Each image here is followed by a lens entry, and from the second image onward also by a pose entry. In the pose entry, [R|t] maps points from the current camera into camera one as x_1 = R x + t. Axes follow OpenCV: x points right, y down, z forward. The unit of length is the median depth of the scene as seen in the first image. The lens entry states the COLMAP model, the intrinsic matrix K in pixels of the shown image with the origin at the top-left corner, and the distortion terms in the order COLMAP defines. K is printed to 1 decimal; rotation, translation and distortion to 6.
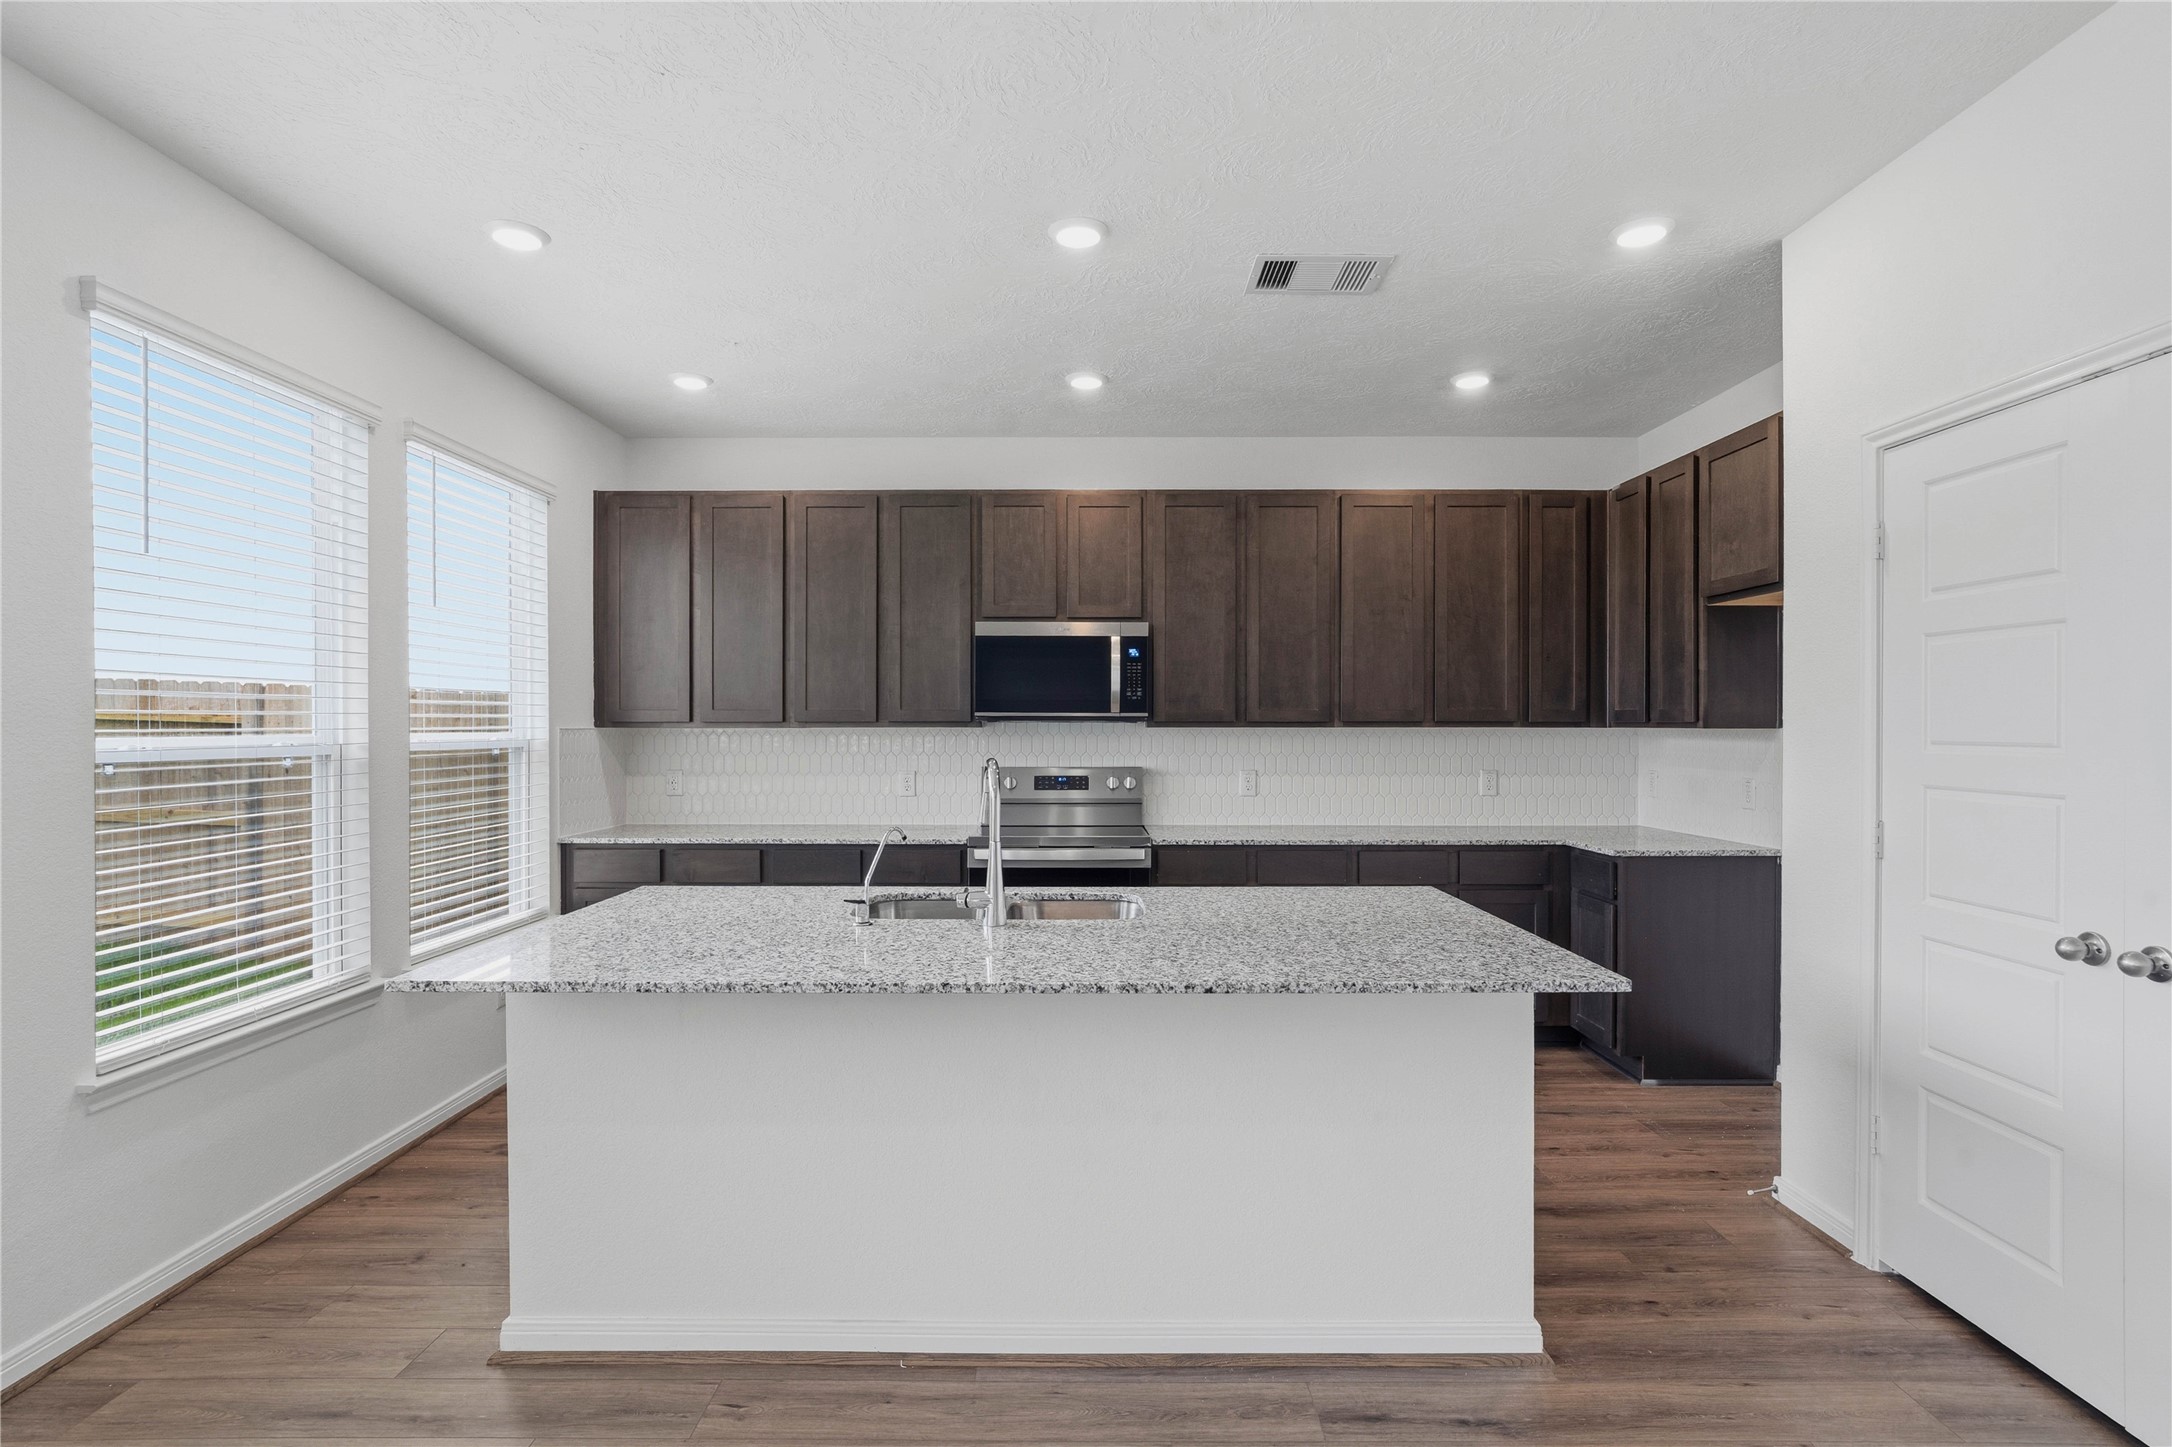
lens RADIAL K [[1052.0, 0, 1070.3], [0, 1052.0, 730.8], [0, 0, 1]] dist [-0.025896, 0.010661]
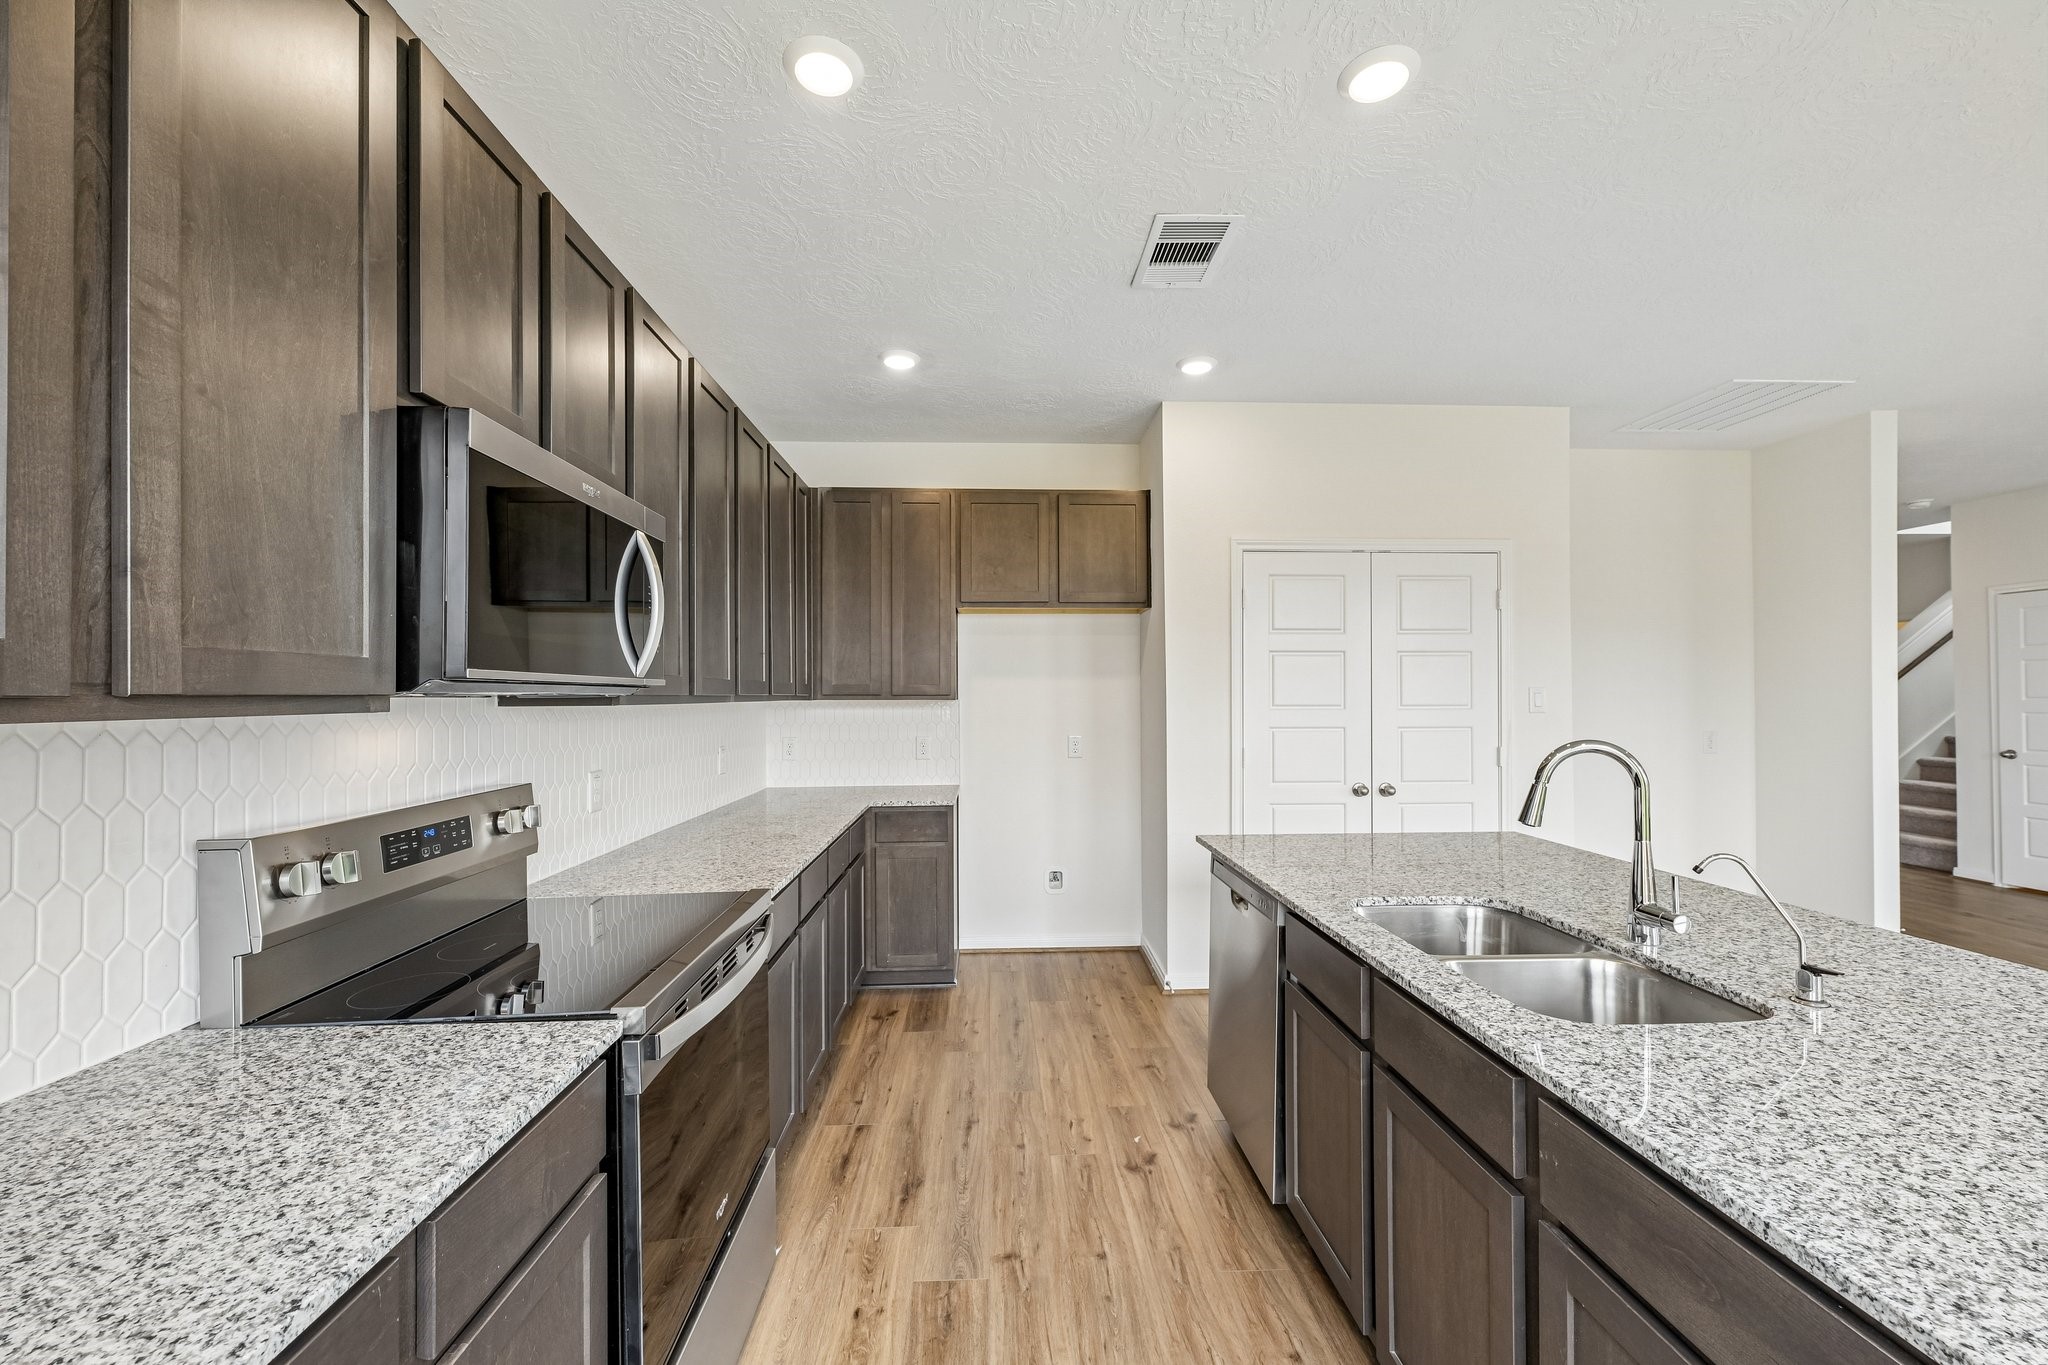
lens RADIAL K [[817.0, 0, 1024.8], [0, 817.0, 692.6], [0, 0, 1]] dist [-0.003204, 0.001144]
pose [[-0.078330, 0.004128, 0.996919, -0.404228], [0.010094, 0.999943, -0.003348, -0.007433], [-0.996876, 0.009801, -0.078367, 0.914848]]
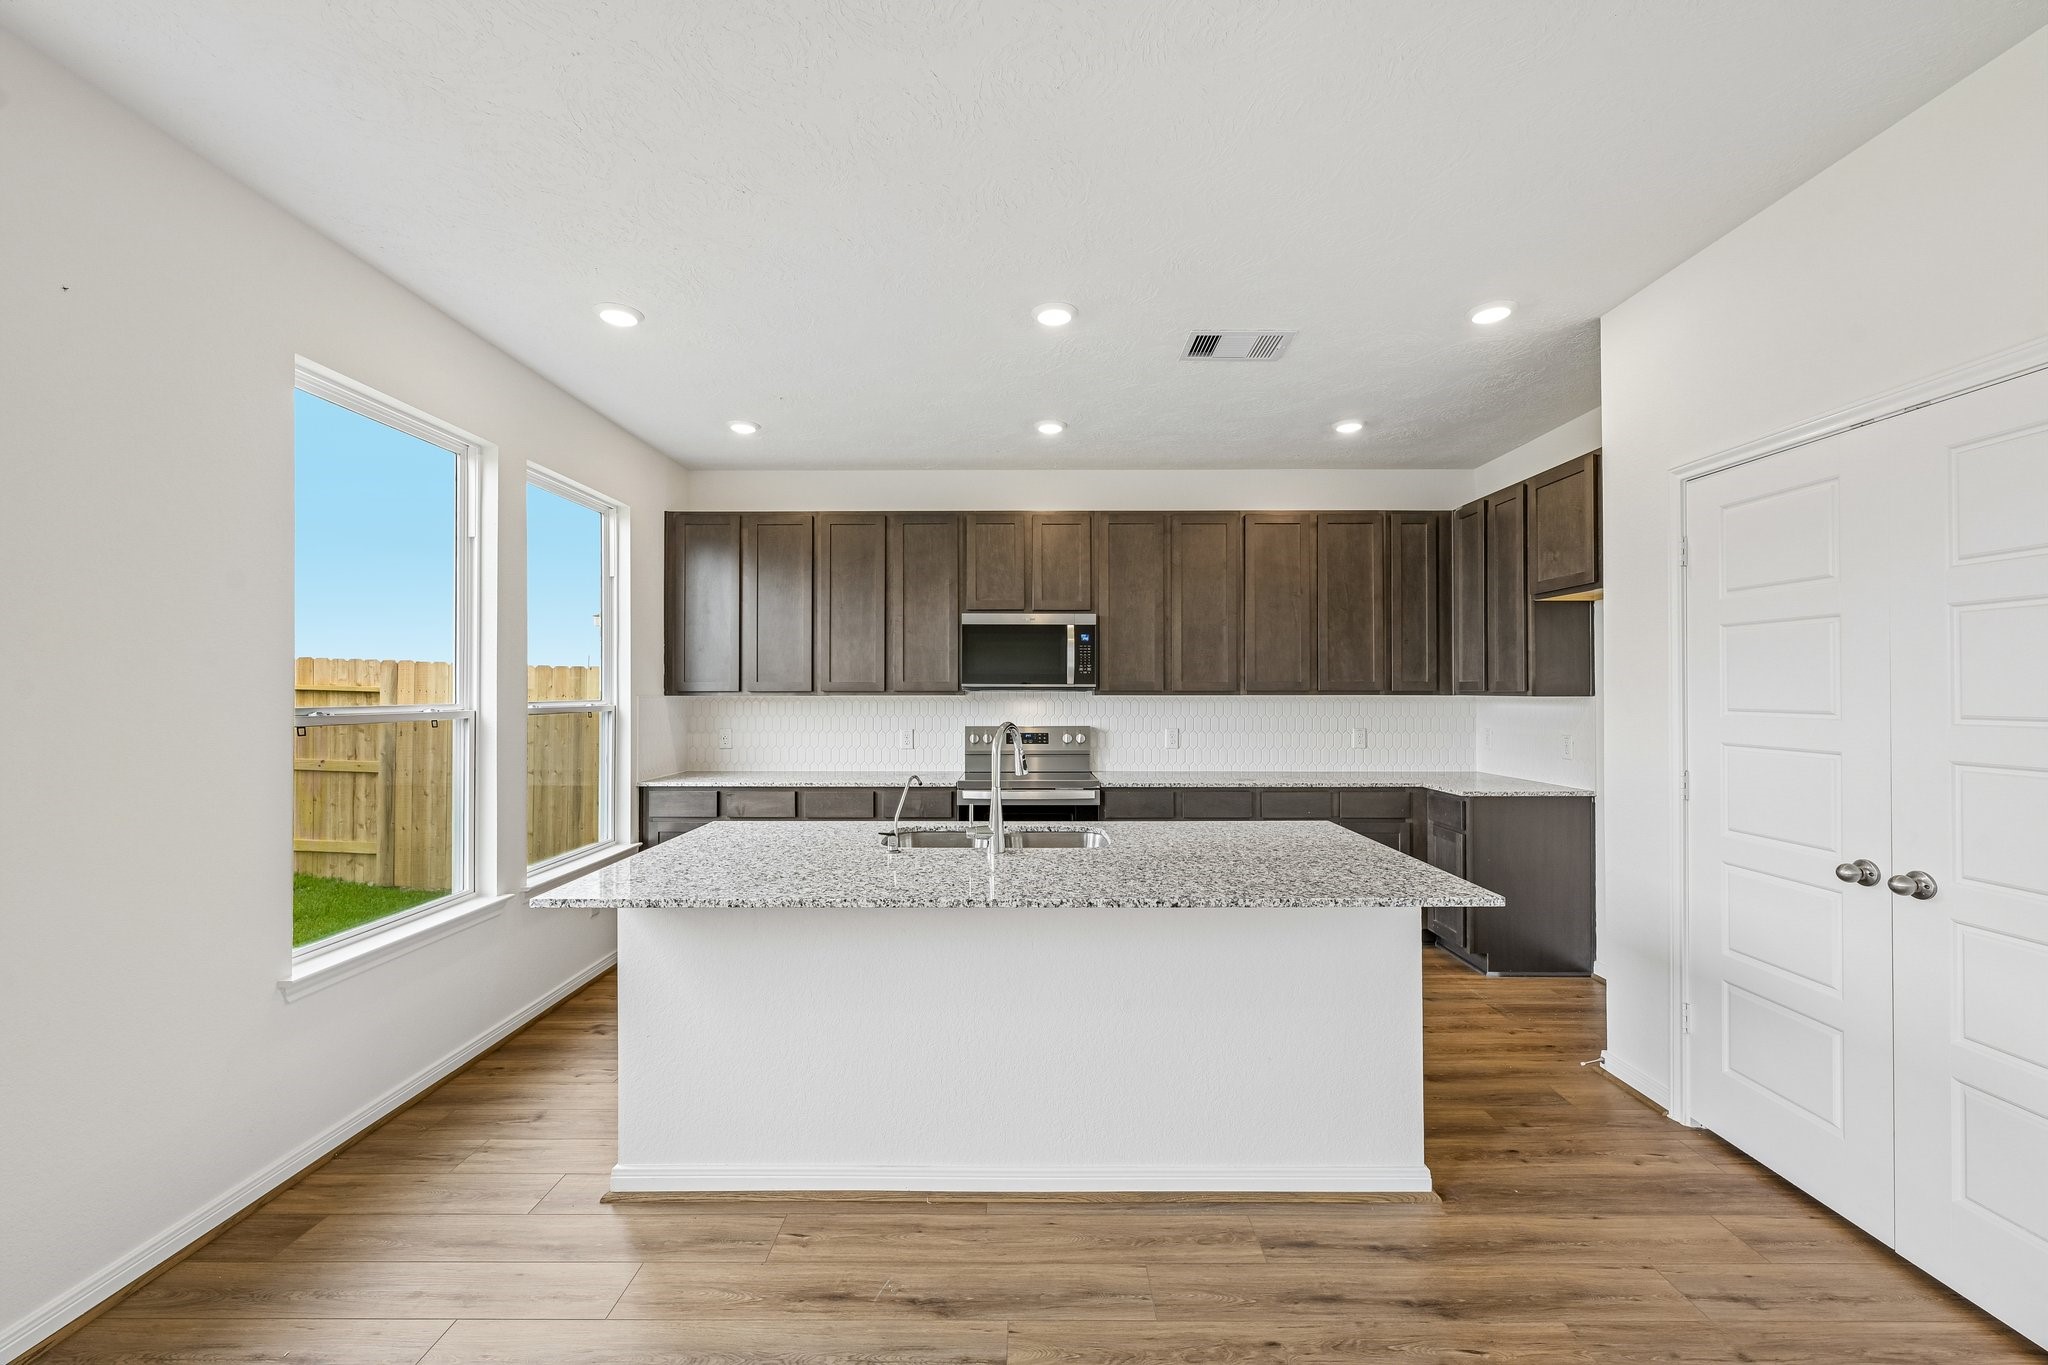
lens RADIAL K [[817.0, 0, 1013.9], [0, 817.0, 684.4], [0, 0, 1]] dist [-0.003204, 0.001144]
pose [[0.999998, -0.000559, 0.001874, -0.030724], [0.000582, 0.999924, -0.012337, -0.004812], [-0.001867, 0.012338, 0.999922, -0.001308]]
